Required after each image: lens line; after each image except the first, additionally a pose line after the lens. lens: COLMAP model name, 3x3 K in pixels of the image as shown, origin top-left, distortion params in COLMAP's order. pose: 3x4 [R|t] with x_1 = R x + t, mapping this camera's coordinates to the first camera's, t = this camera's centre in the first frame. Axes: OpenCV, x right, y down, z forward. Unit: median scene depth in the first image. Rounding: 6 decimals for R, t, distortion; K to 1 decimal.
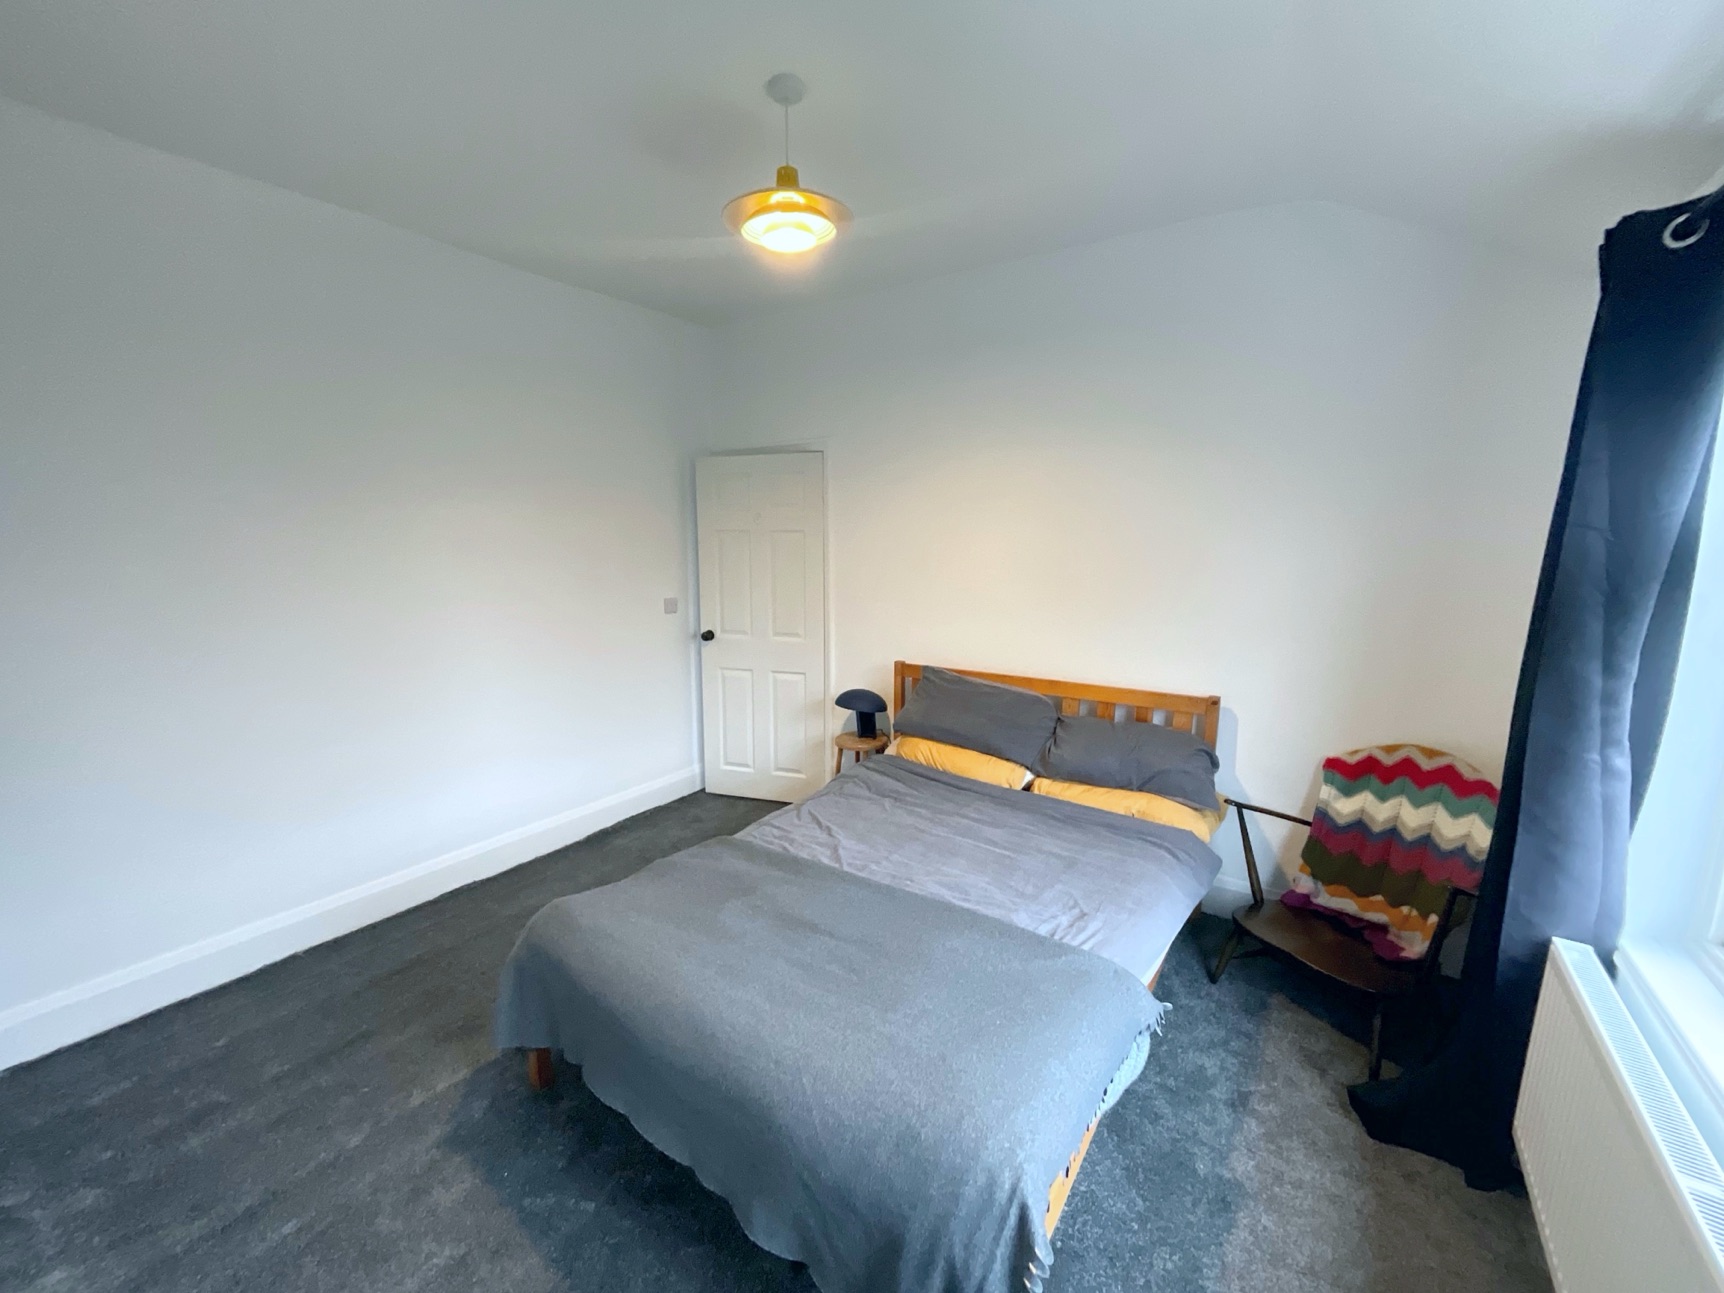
lens RADIAL K [[698.7, 0, 864.5], [0, 698.7, 647.7], [0, 0, 1]] dist [-0.008054, 0.007540]
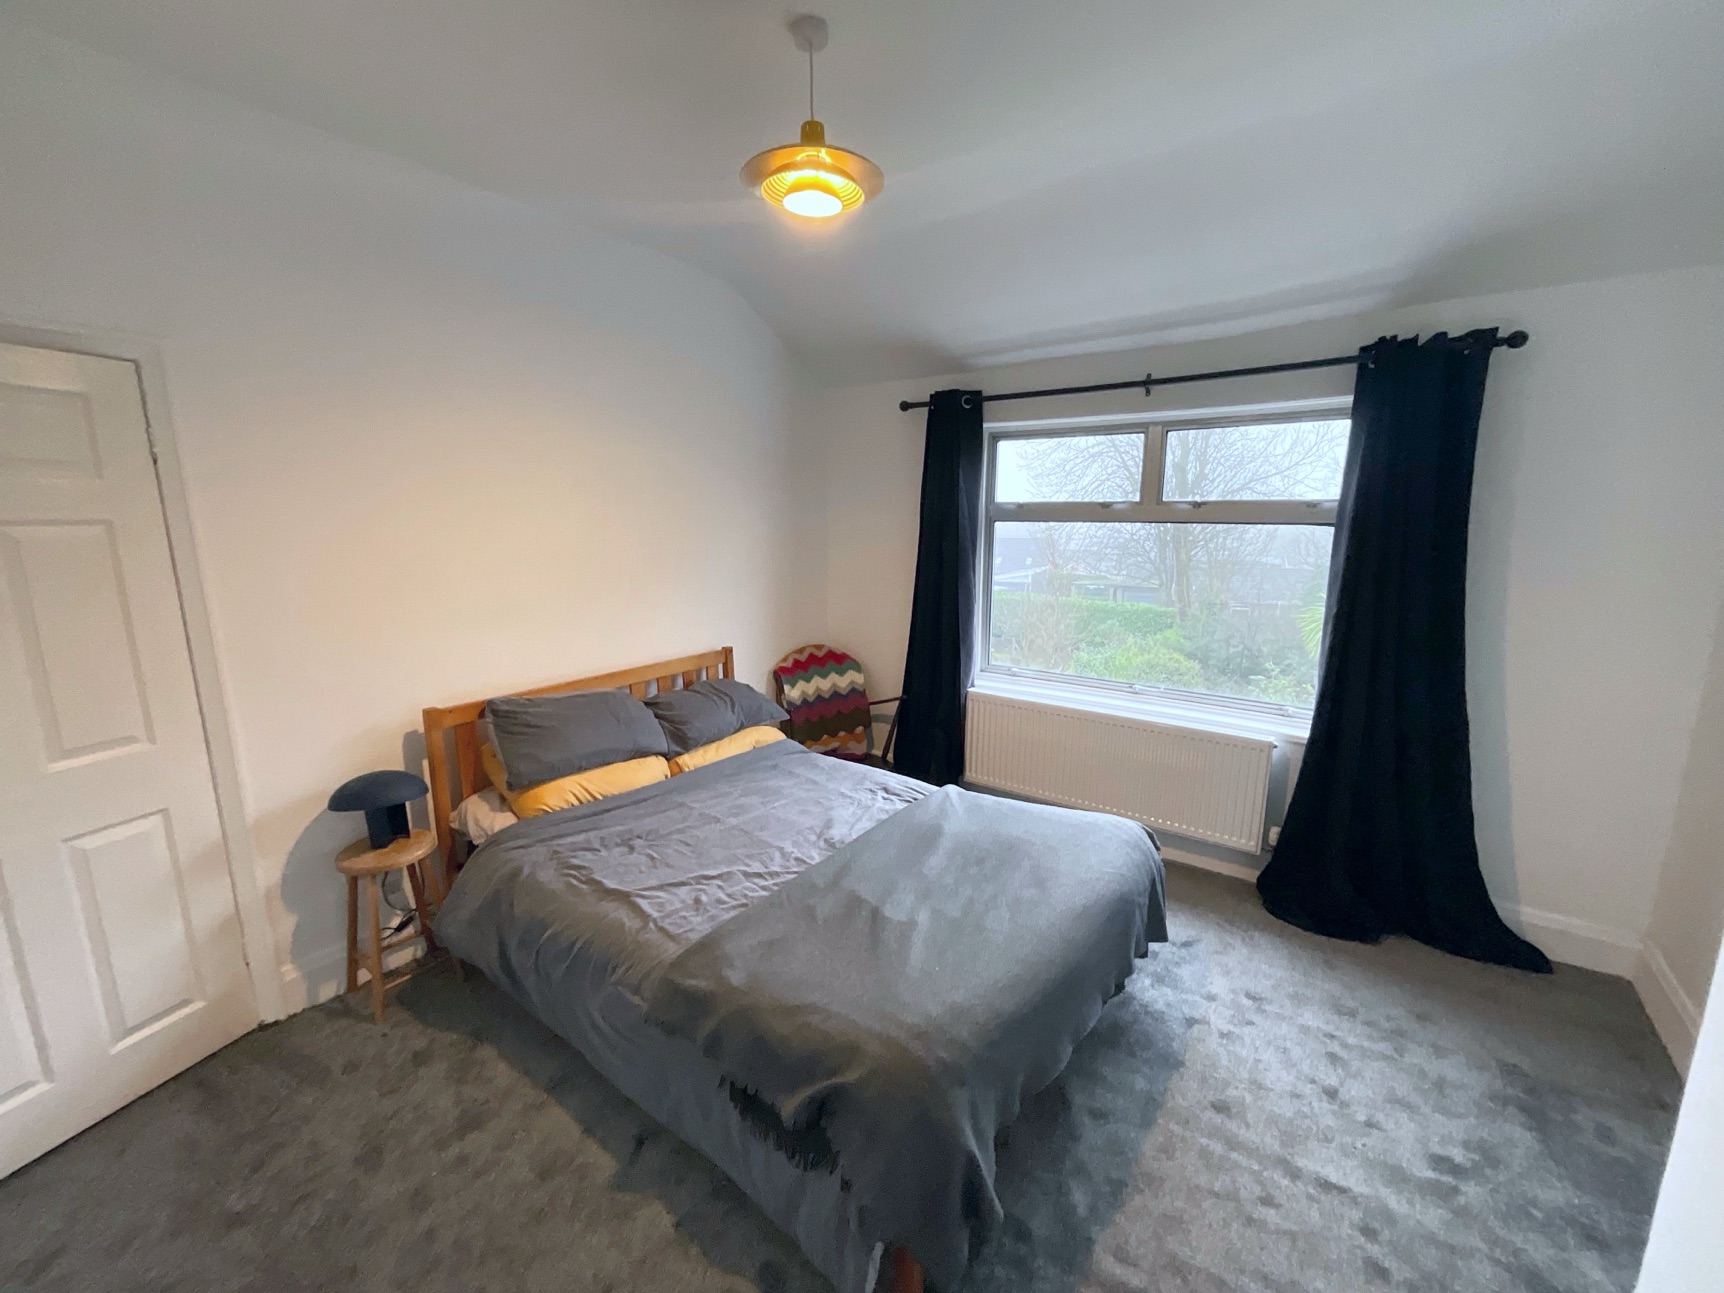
lens RADIAL K [[665.0, 0, 844.8], [0, 665.0, 636.0], [0, 0, 1]] dist [-0.009341, 0.000619]
pose [[0.079546, -0.162910, 0.983429, -0.676708], [0.180347, 0.972627, 0.146533, -0.089215], [-0.980381, 0.165702, 0.106749, 0.627431]]
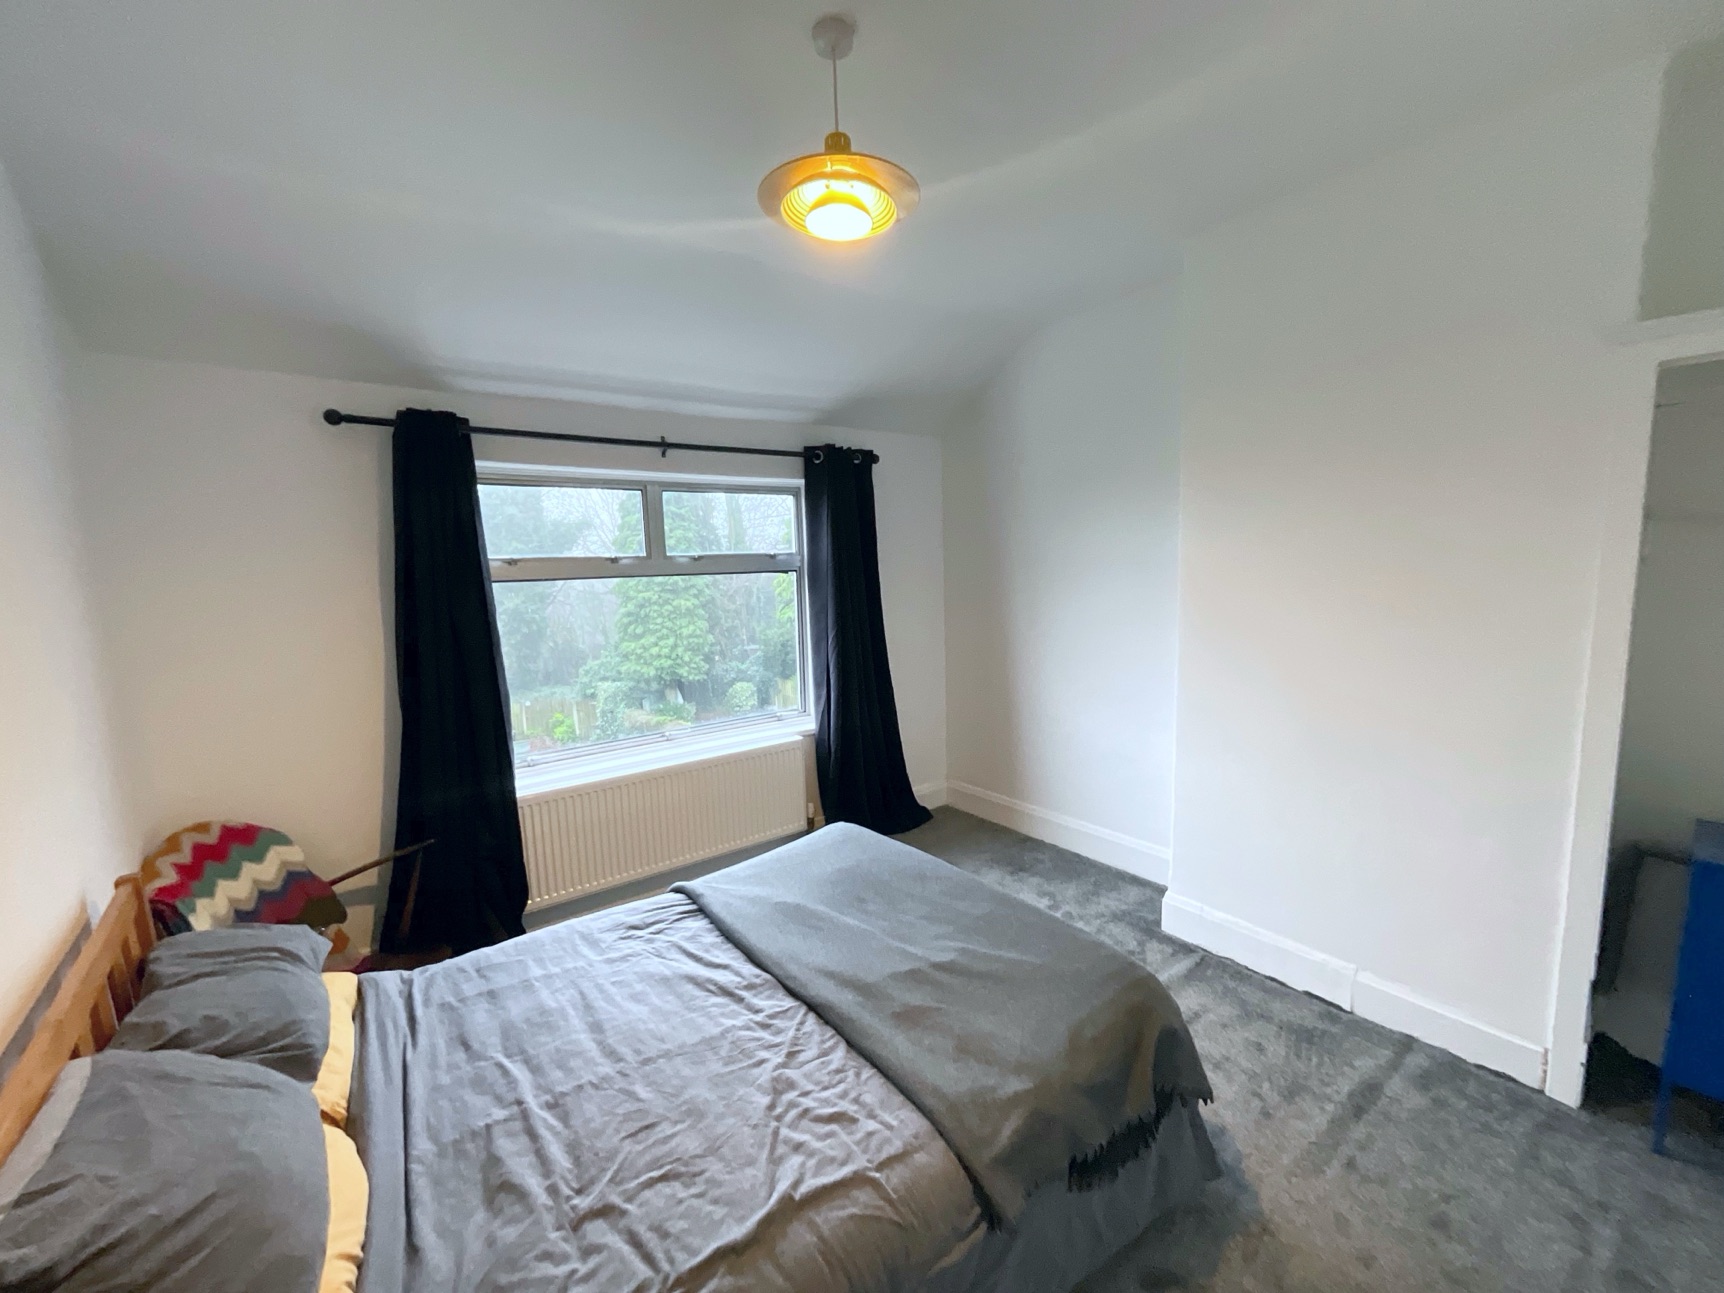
lens RADIAL K [[696.8, 0, 839.9], [0, 696.8, 643.5], [0, 0, 1]] dist [-0.016234, 0.000053]
pose [[-0.926819, -0.000707, 0.375507, -0.274697], [0.111464, 0.954408, 0.276912, -0.205013], [-0.358582, 0.298503, -0.884485, 1.194465]]
